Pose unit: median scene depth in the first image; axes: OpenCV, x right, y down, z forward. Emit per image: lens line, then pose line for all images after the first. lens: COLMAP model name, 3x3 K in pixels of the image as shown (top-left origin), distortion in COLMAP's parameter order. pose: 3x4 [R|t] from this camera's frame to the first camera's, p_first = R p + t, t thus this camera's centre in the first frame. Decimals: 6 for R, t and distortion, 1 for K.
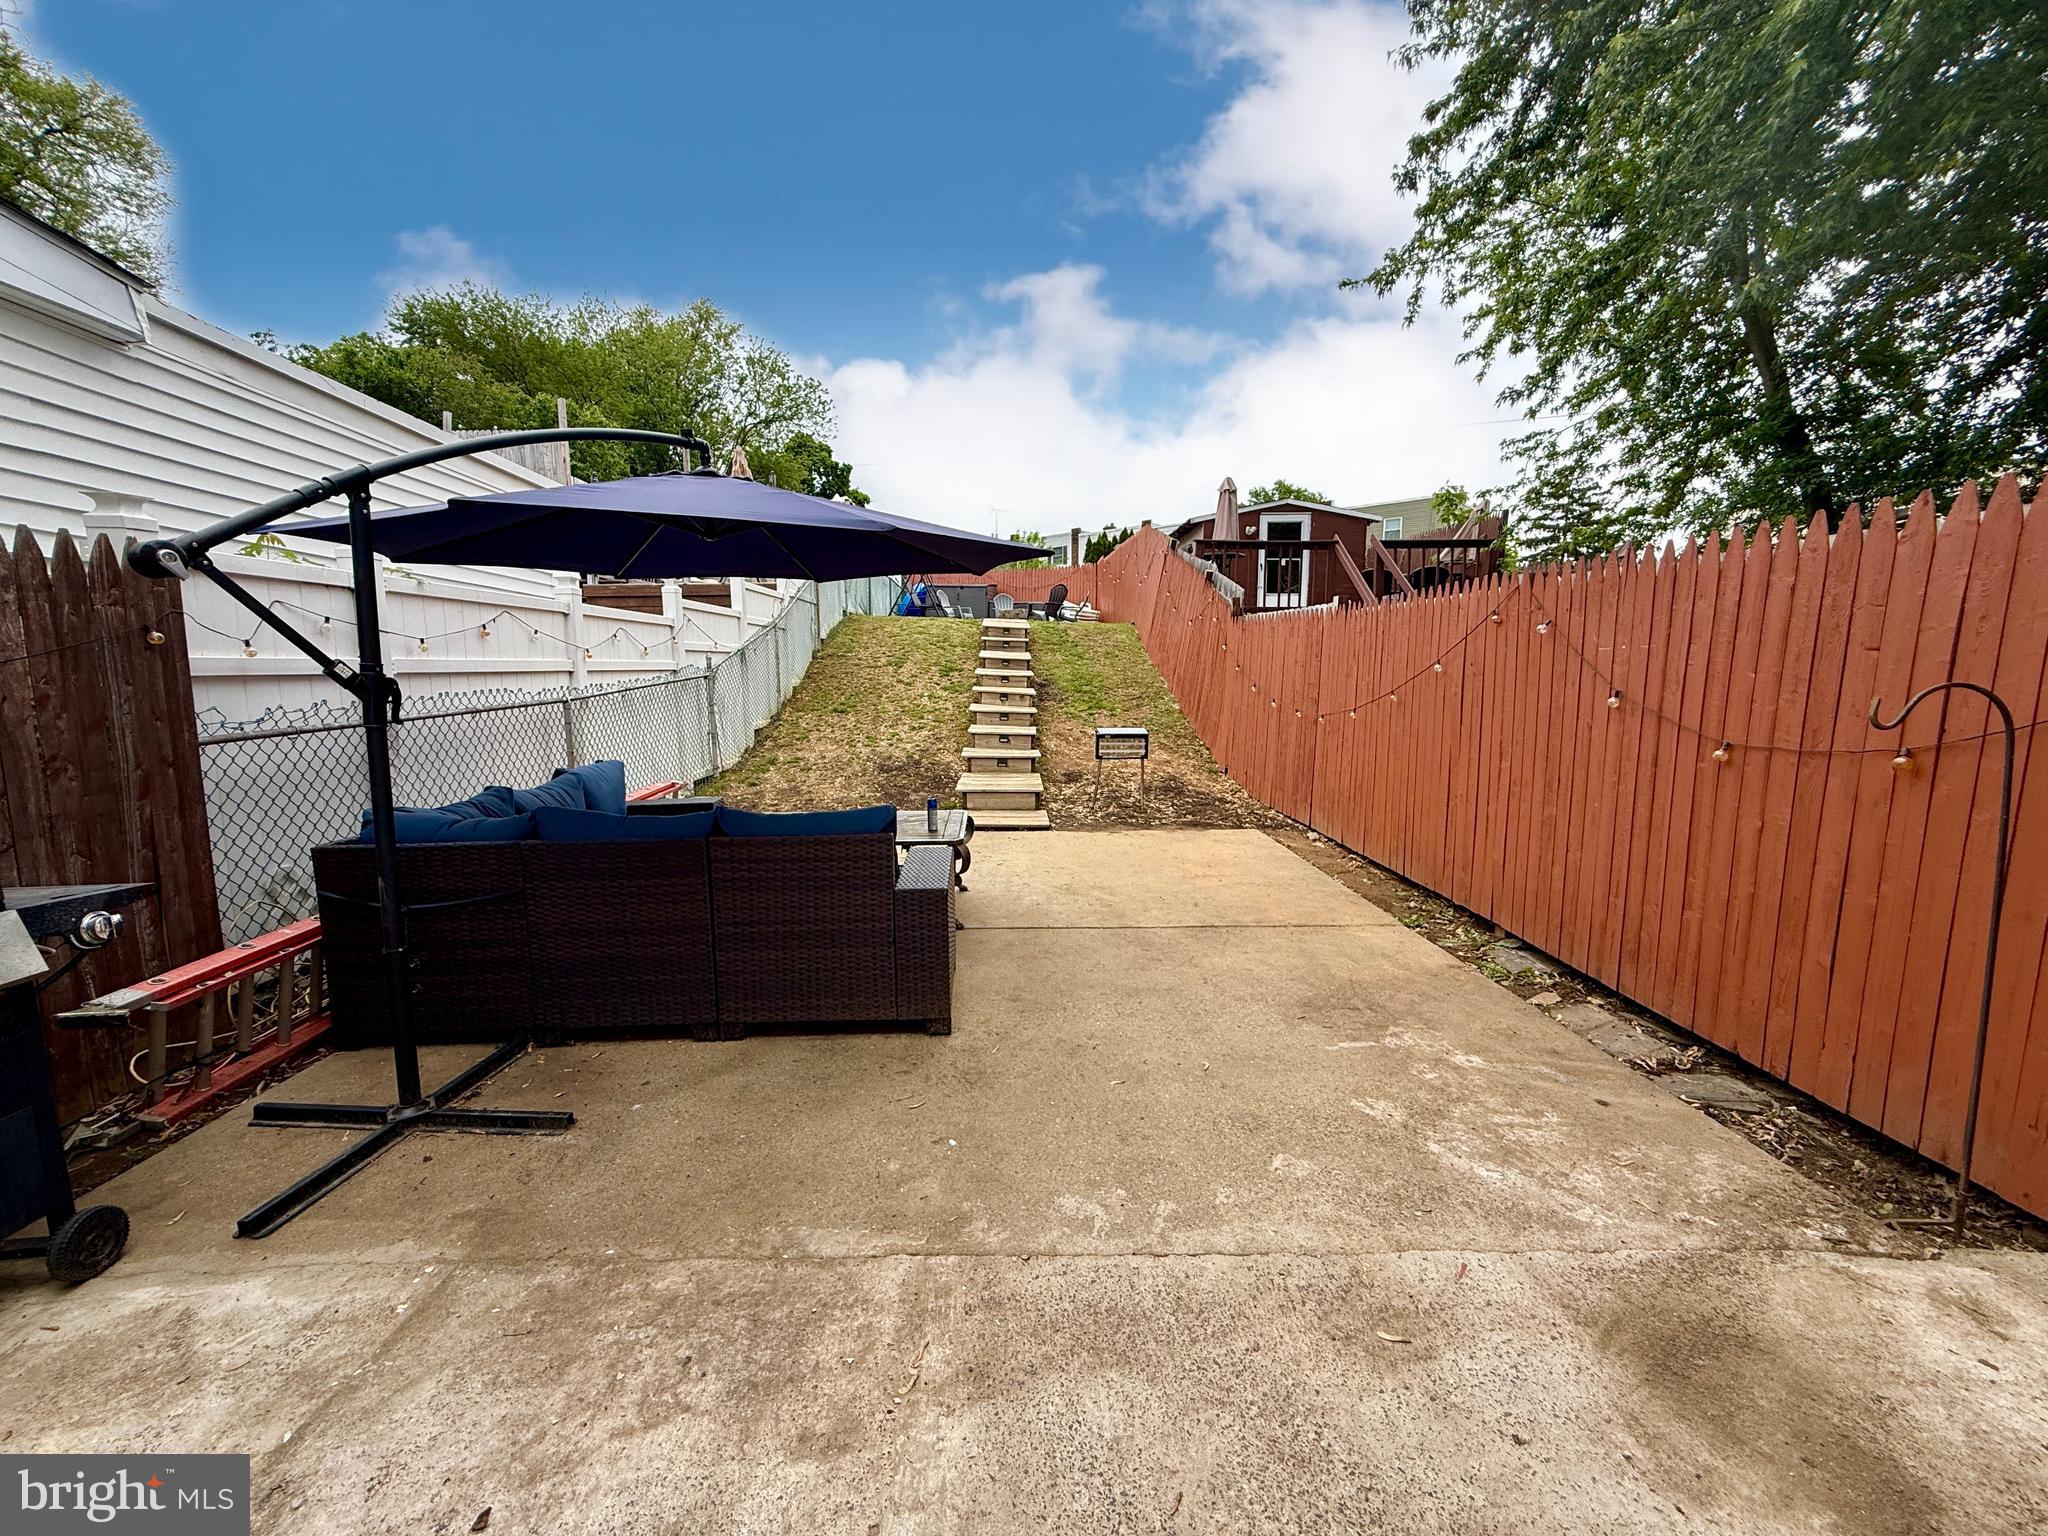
lens RADIAL K [[825.8, 0, 1025.8], [0, 825.8, 772.6], [0, 0, 1]] dist [0.000465, -0.000156]
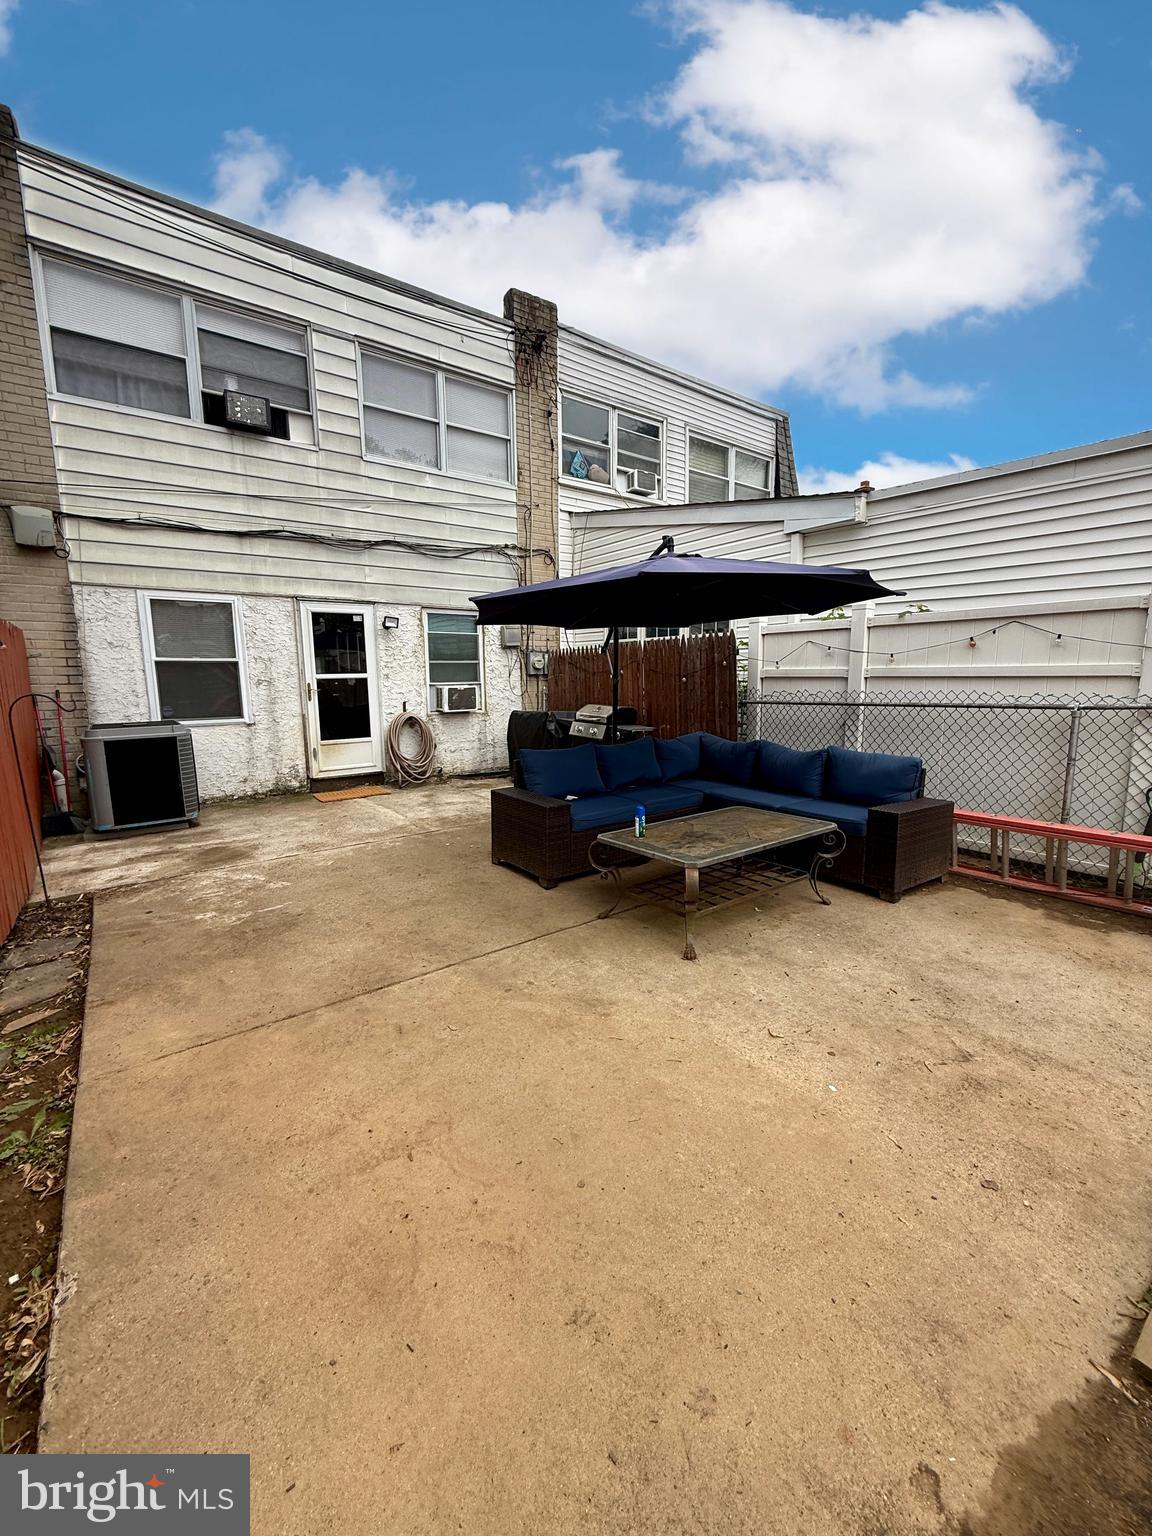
lens RADIAL K [[619.4, 0, 582.2], [0, 619.4, 763.7], [0, 0, 1]] dist [0.000465, -0.000156]
pose [[-0.824351, 0.094977, -0.558054, 0.592668], [-0.057403, 0.966717, 0.249324, -0.333136], [0.563161, 0.237564, -0.791462, 2.449691]]
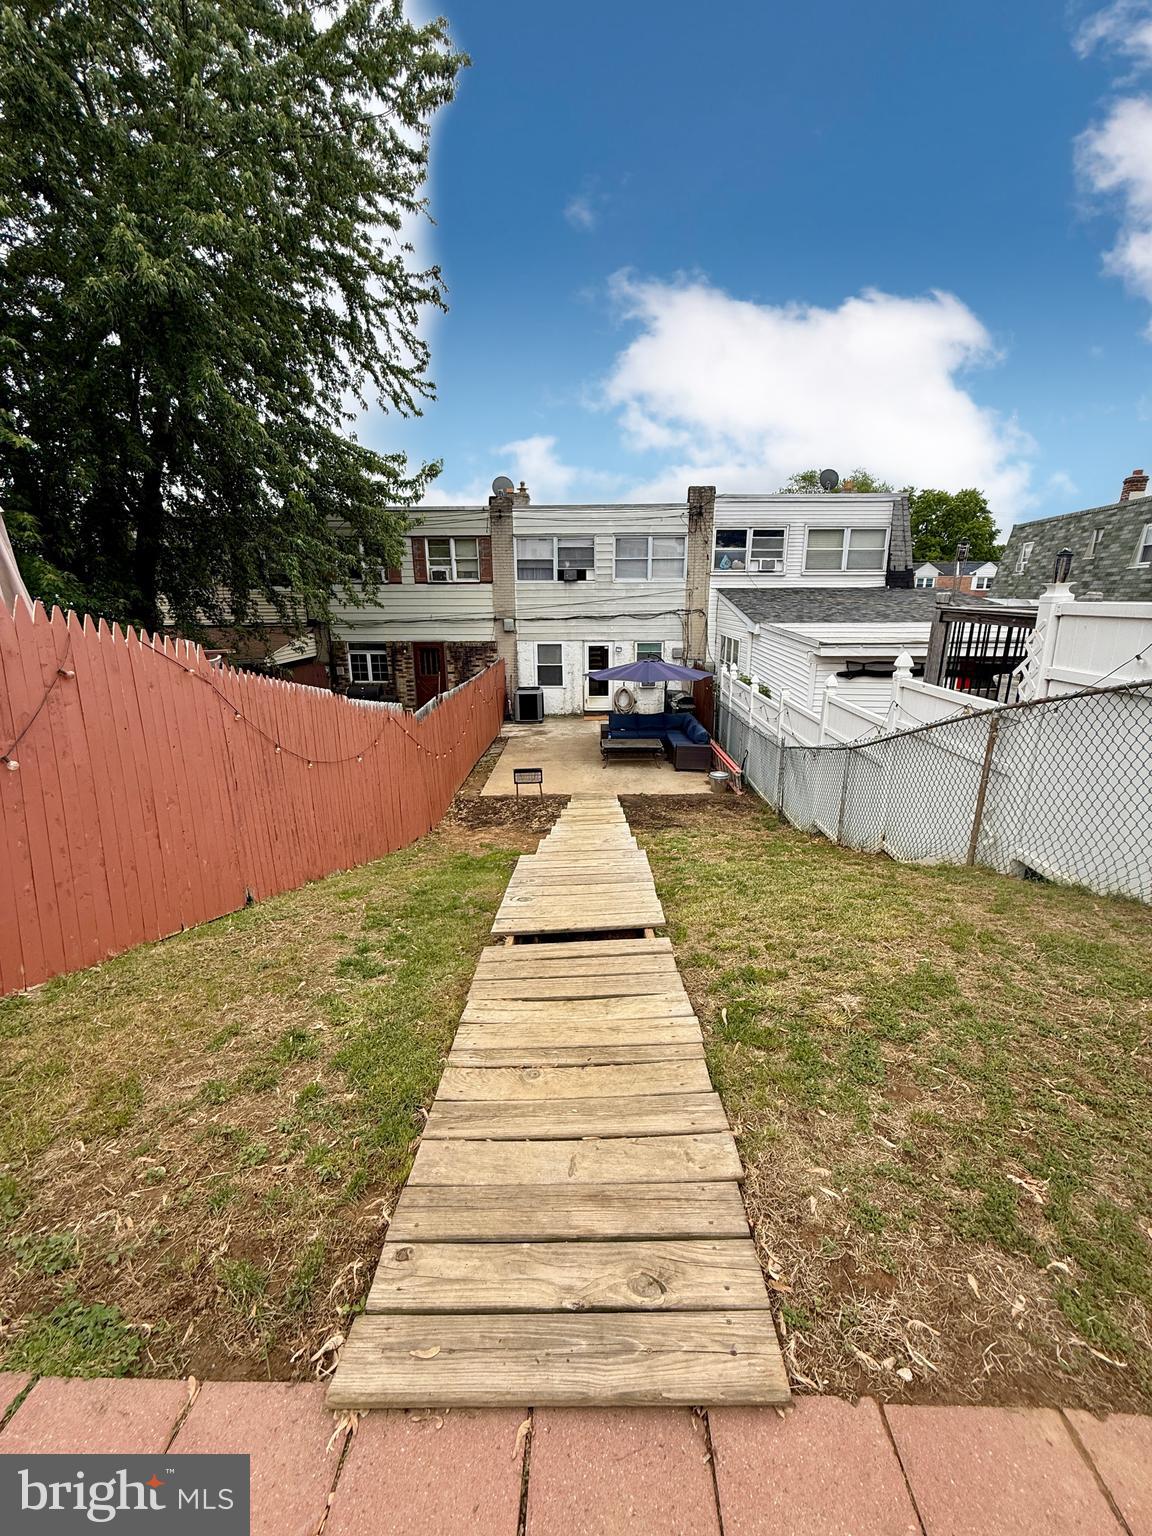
lens RADIAL K [[619.4, 0, 584.2], [0, 619.4, 762.0], [0, 0, 1]] dist [0.000465, -0.000156]
pose [[-0.998418, -0.002697, 0.056168, -0.235175], [0.018857, 0.924951, 0.379618, -1.506300], [-0.052976, 0.380077, -0.923437, 5.921526]]
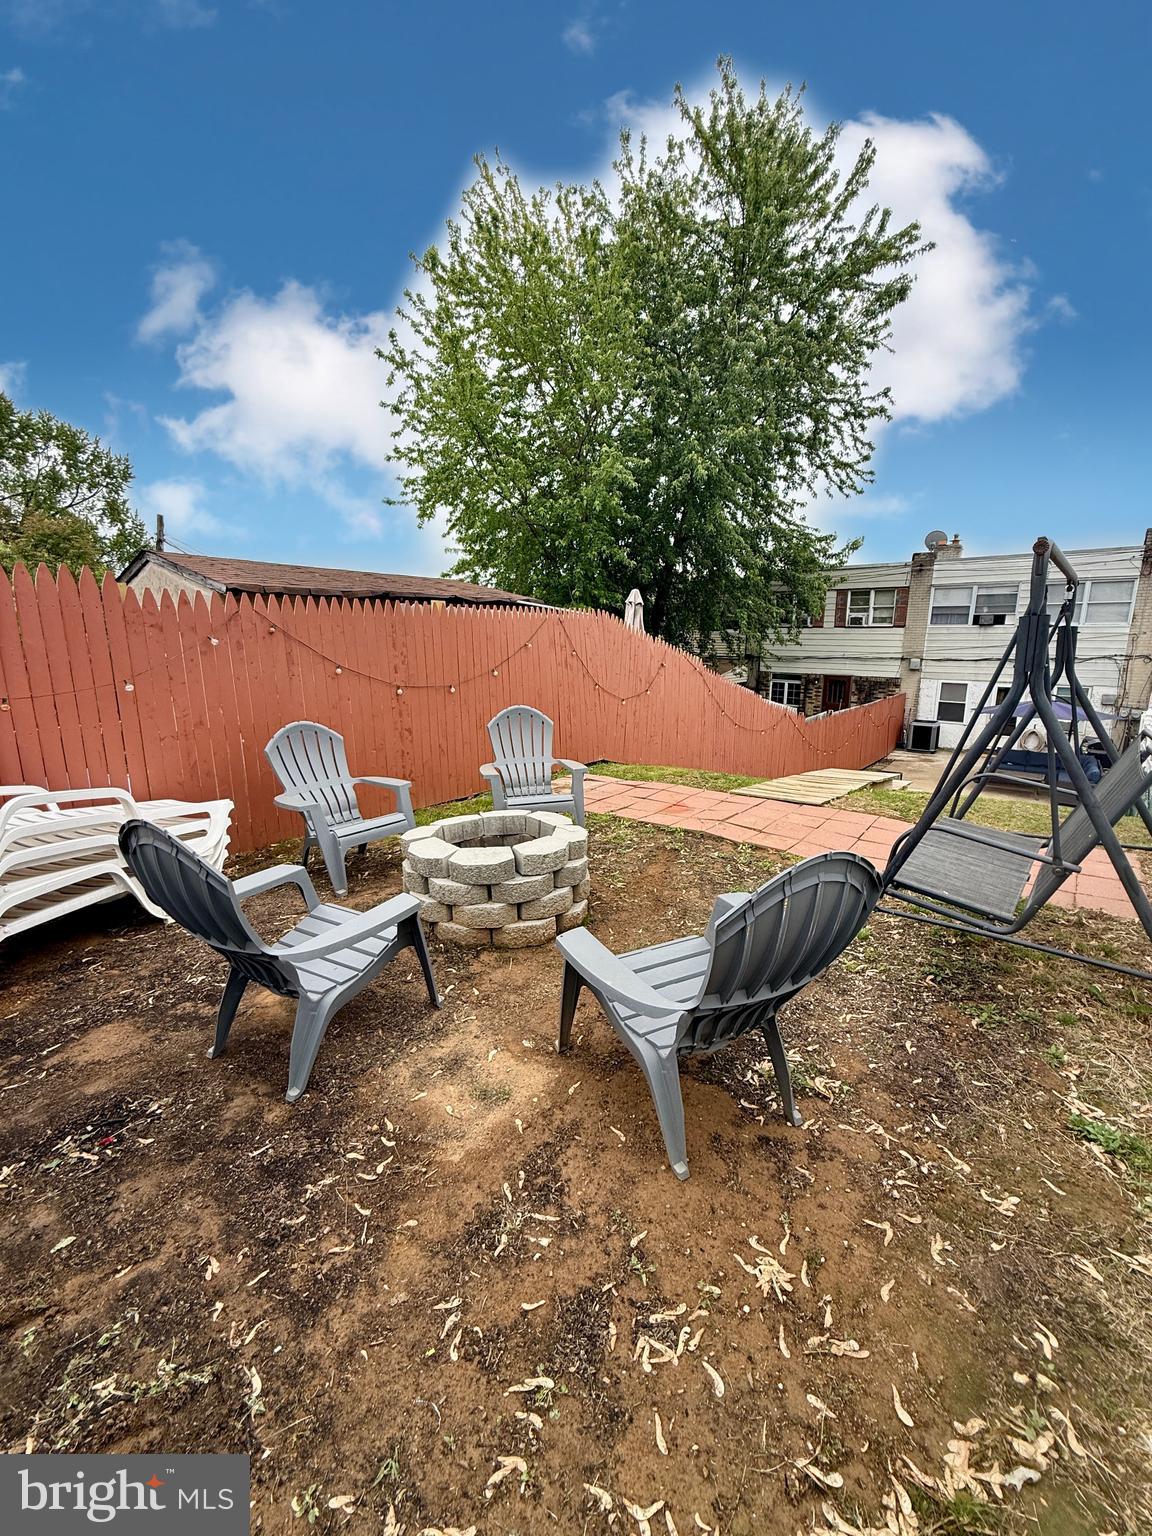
lens RADIAL K [[619.4, 0, 573.0], [0, 619.4, 763.7], [0, 0, 1]] dist [0.000465, -0.000156]
pose [[-0.744937, -0.132616, 0.653821, -0.946407], [0.084213, 0.953511, 0.289352, -1.697546], [-0.661798, 0.270610, -0.699138, 7.381284]]
